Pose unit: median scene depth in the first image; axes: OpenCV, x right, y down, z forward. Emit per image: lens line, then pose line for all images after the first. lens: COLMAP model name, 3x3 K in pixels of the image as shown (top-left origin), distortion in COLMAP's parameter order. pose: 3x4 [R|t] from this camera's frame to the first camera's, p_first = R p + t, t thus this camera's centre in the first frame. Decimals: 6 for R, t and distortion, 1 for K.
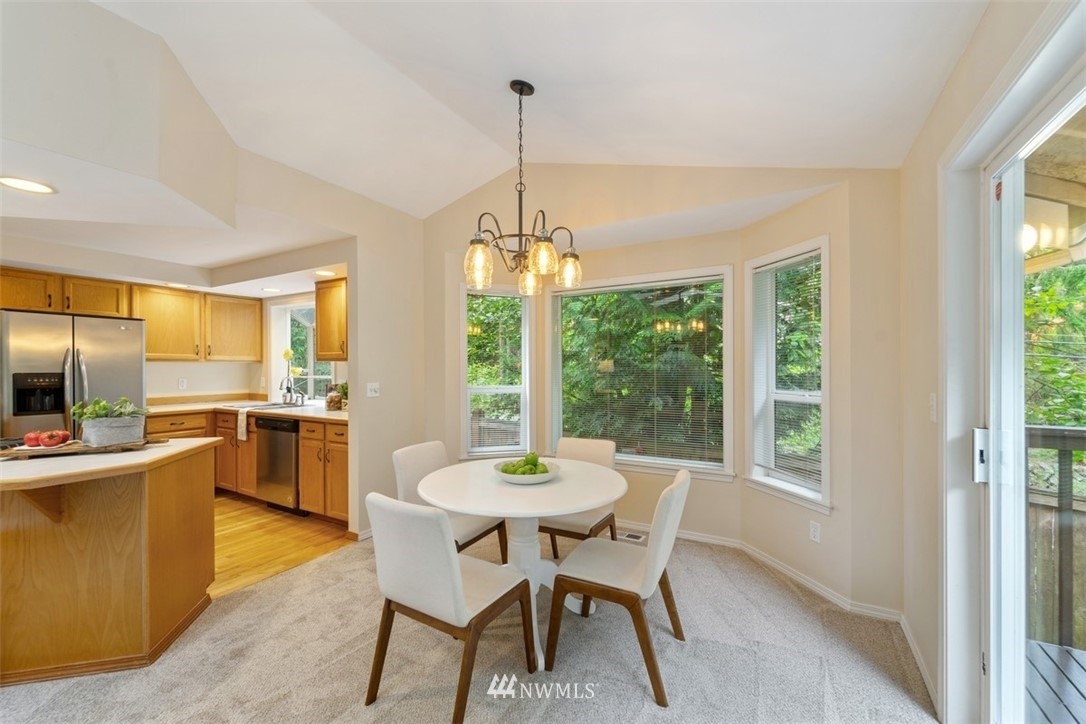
lens RADIAL K [[440.6, 0, 542.2], [0, 440.6, 370.1], [0, 0, 1]] dist [0.002593, -0.000035]
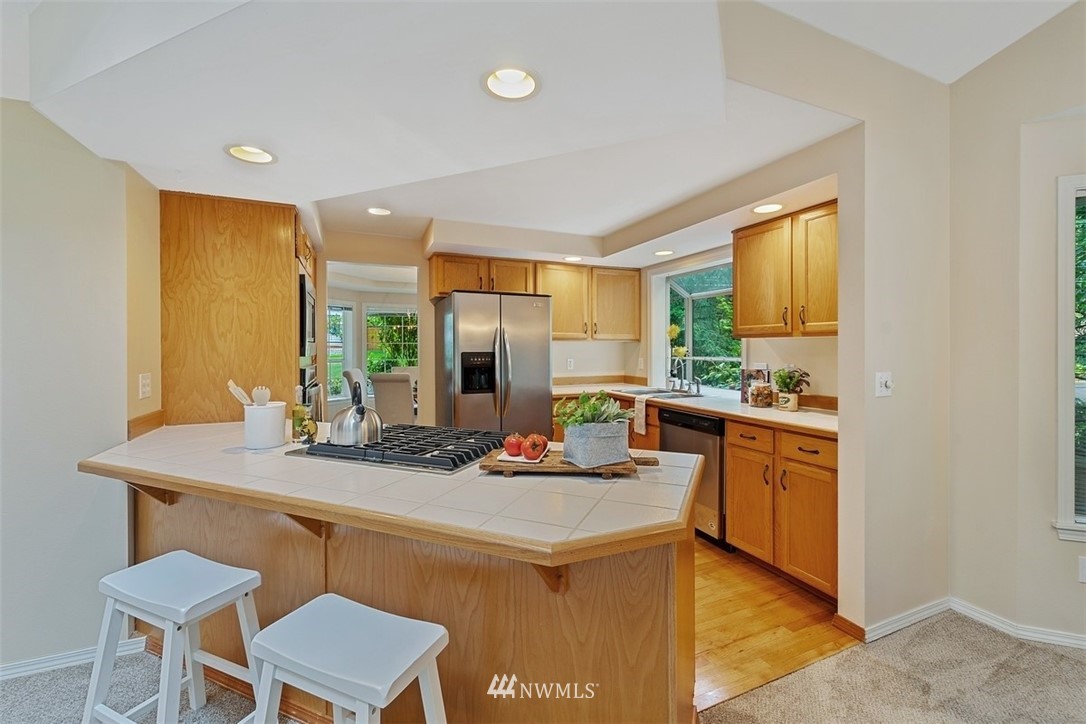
lens RADIAL K [[440.6, 0, 541.7], [0, 440.6, 355.1], [0, 0, 1]] dist [0.002593, -0.000035]
pose [[0.803024, 0.010249, -0.595858, -0.362720], [-0.003926, 0.999921, 0.011908, 0.000667], [0.595933, -0.007224, 0.803001, 0.238833]]
